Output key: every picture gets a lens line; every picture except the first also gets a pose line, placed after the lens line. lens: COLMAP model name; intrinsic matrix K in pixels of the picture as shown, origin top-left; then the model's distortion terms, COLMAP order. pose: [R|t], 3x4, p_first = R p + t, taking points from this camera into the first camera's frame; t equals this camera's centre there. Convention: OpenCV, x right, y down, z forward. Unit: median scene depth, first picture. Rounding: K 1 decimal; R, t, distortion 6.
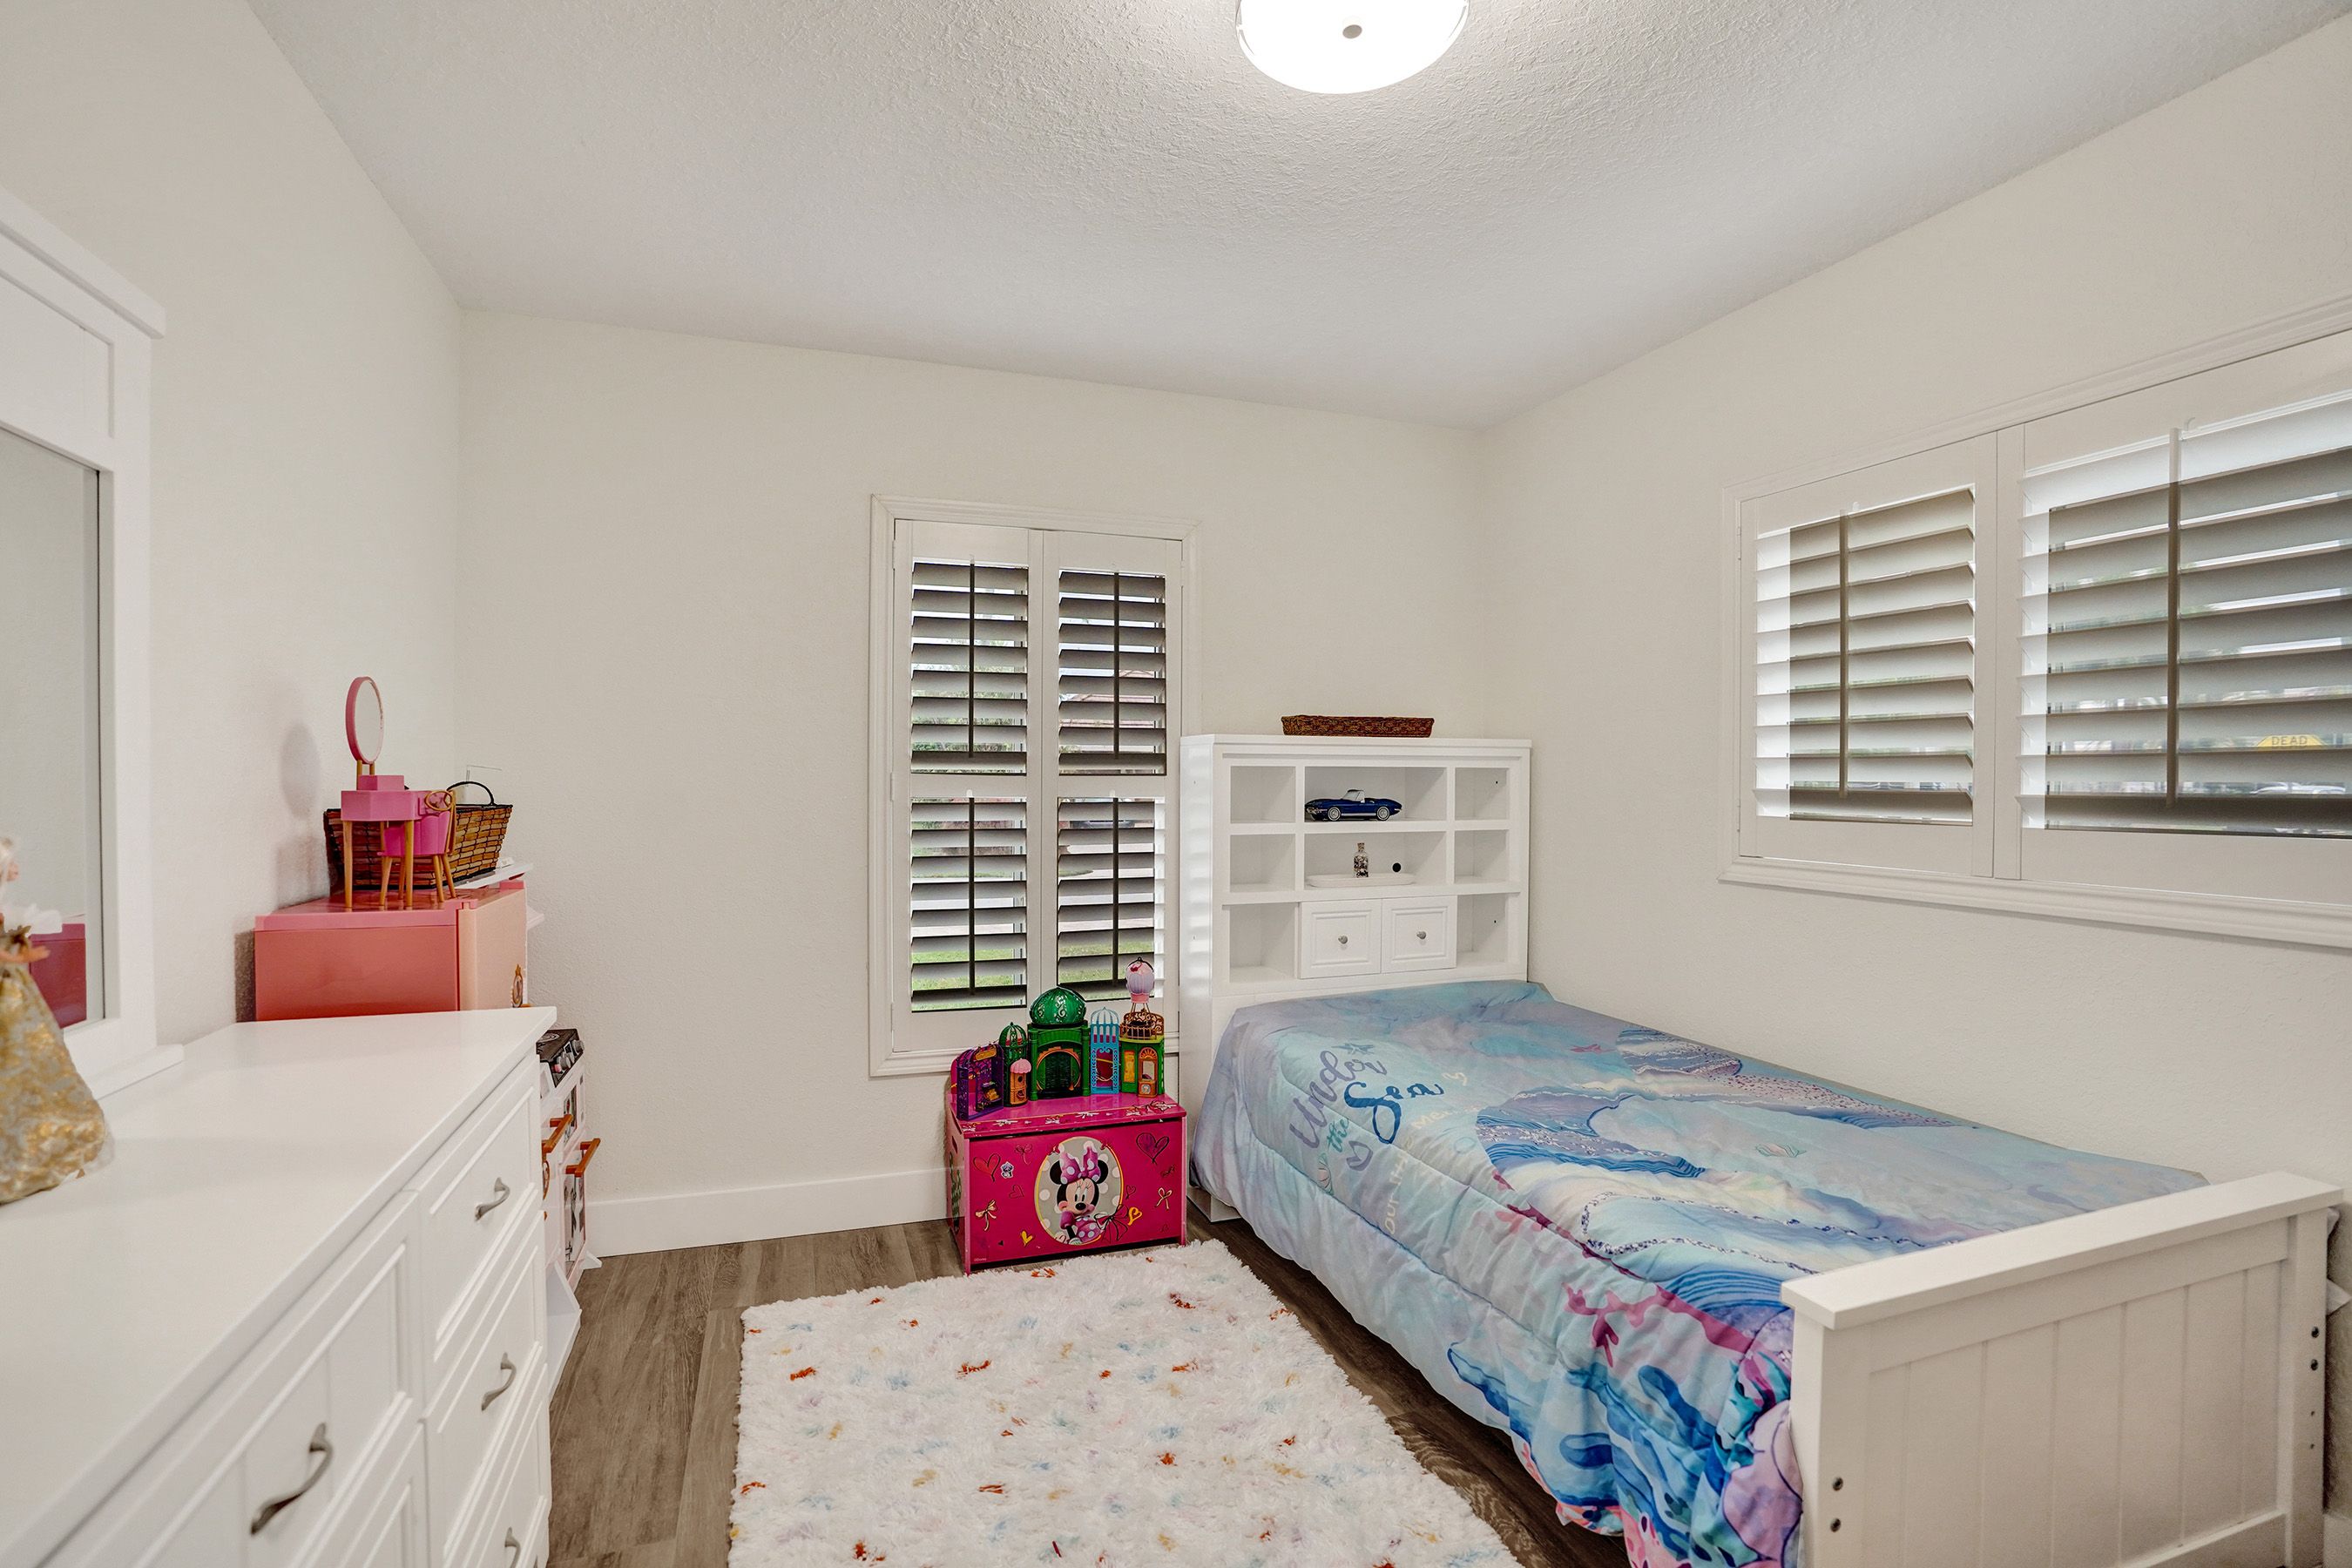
lens RADIAL K [[1111.1, 0, 1194.4], [0, 1111.1, 784.3], [0, 0, 1]] dist [-0.050626, 0.017126]
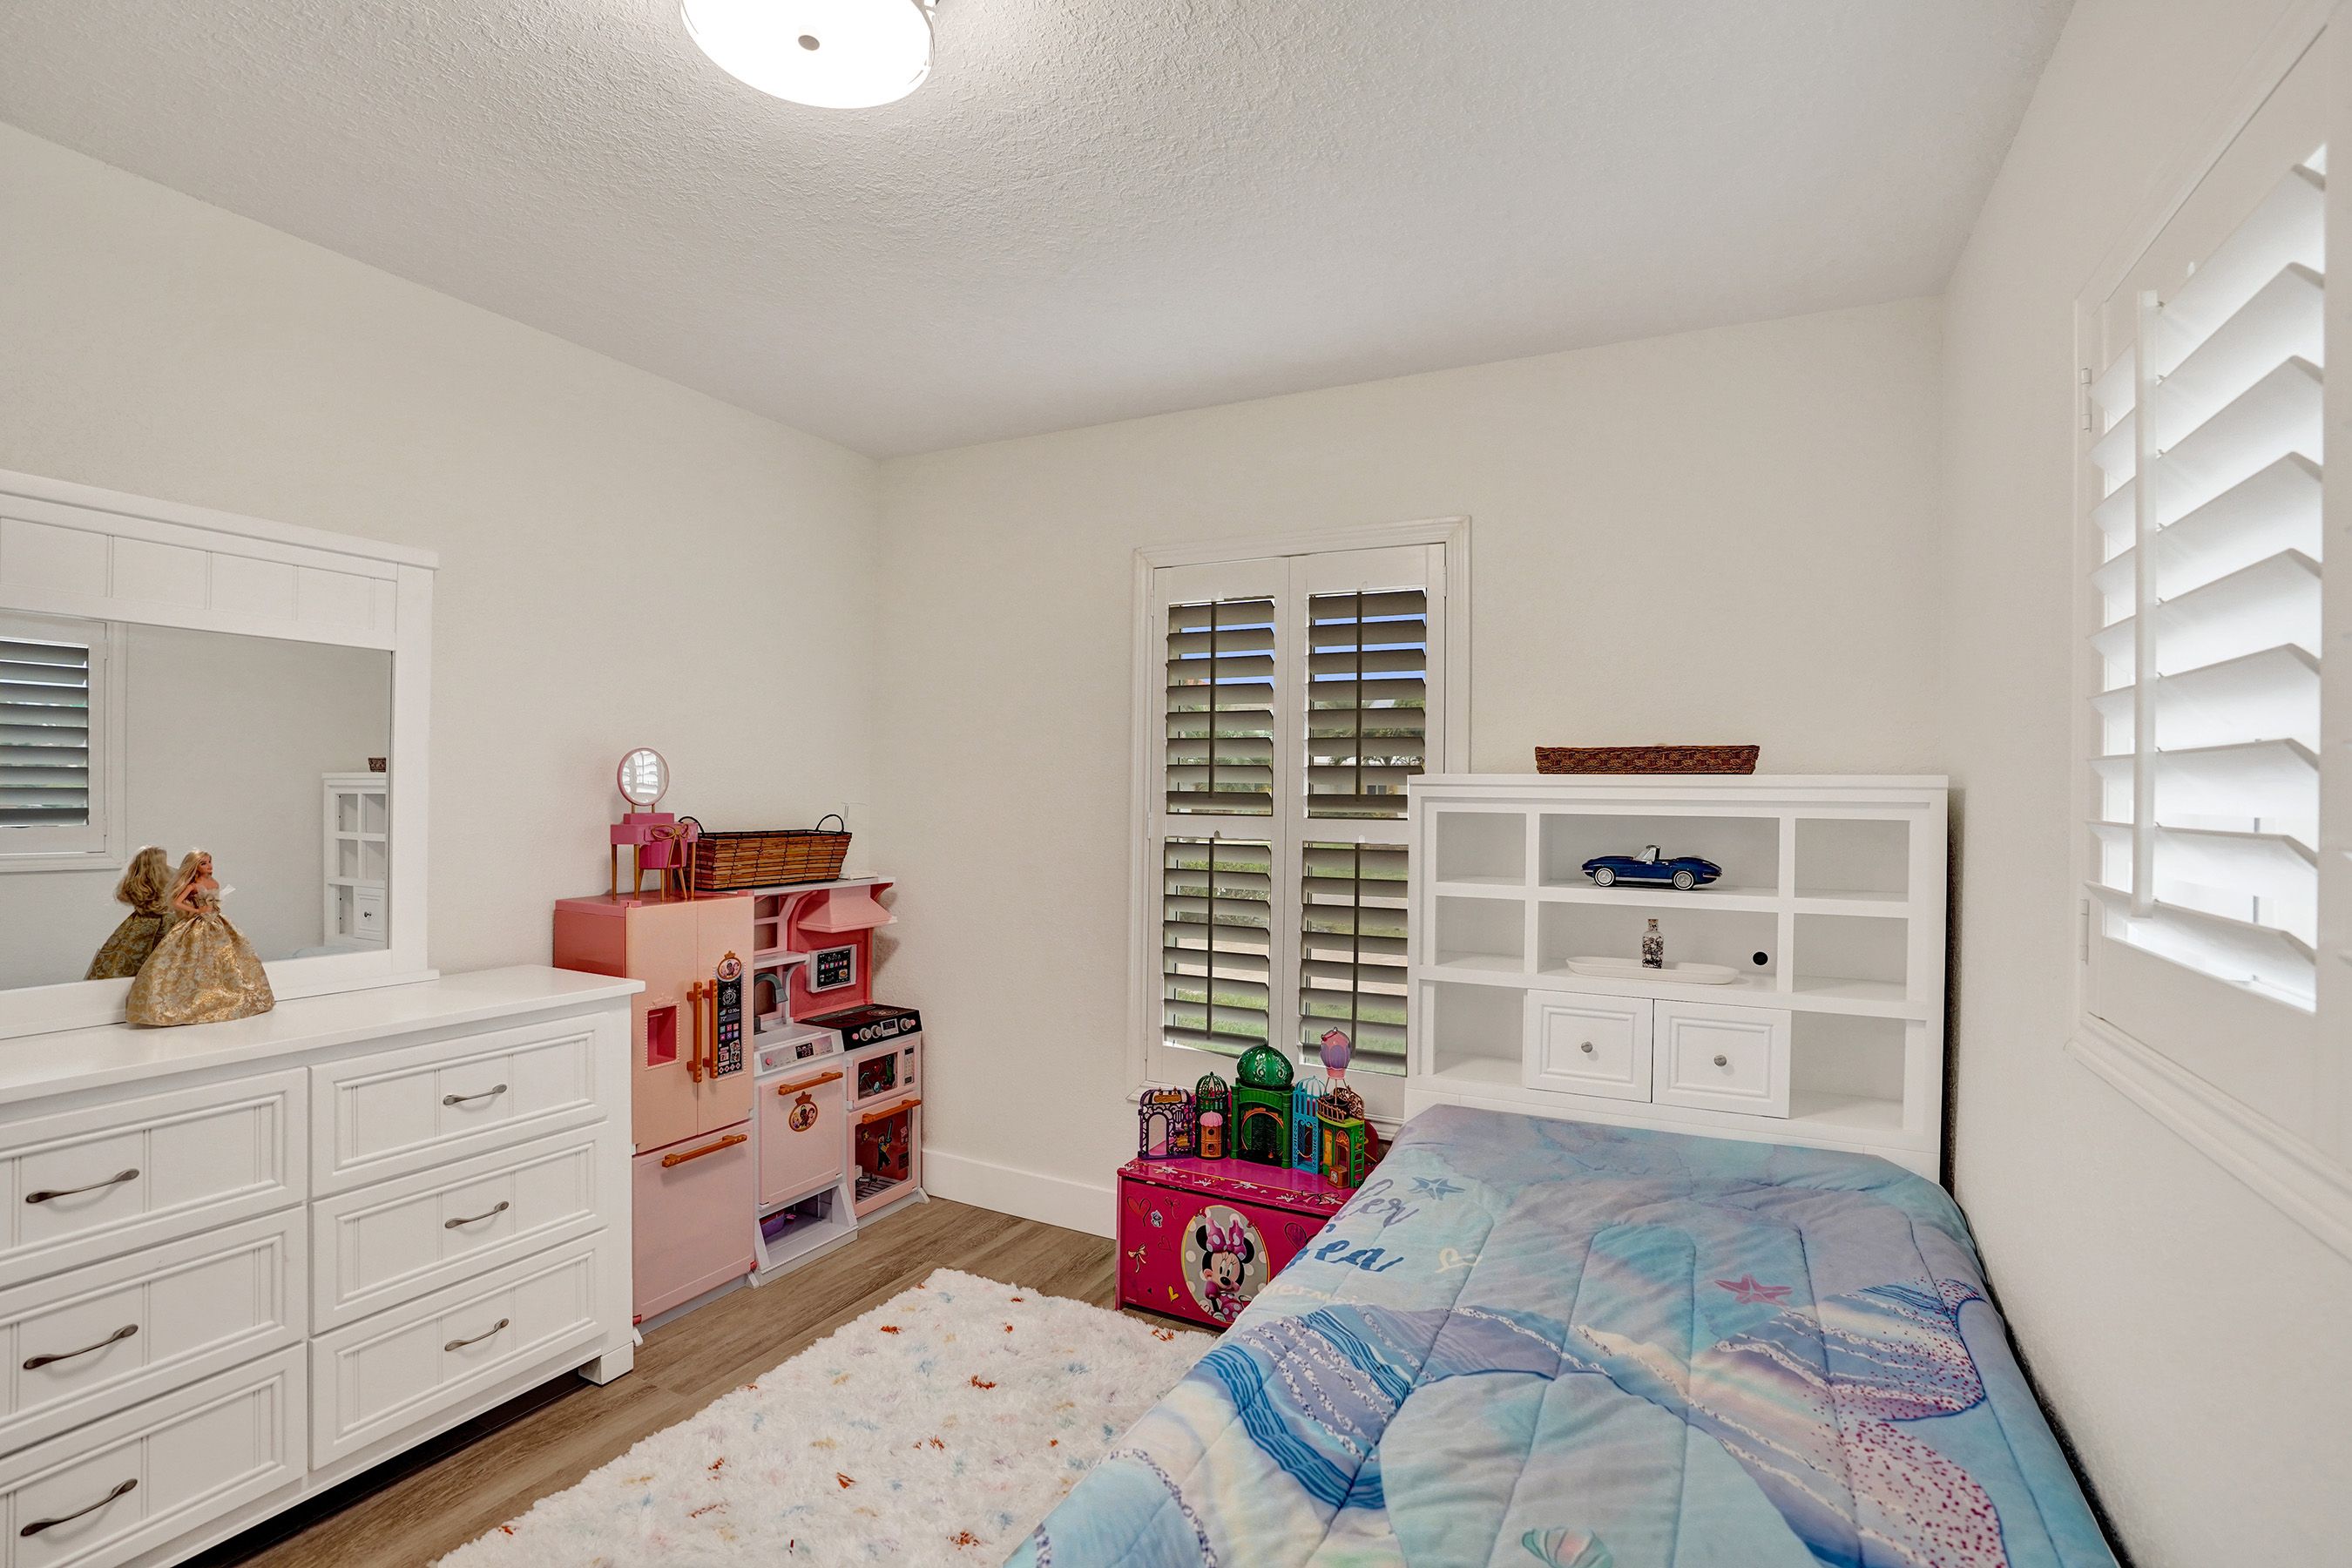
lens RADIAL K [[1111.1, 0, 1182.7], [0, 1111.1, 779.0], [0, 0, 1]] dist [-0.050626, 0.017126]
pose [[0.673518, -0.002004, -0.739168, 0.557495], [-0.014098, 0.999780, -0.015556, -0.027903], [0.739036, 0.020898, 0.673341, 0.332579]]
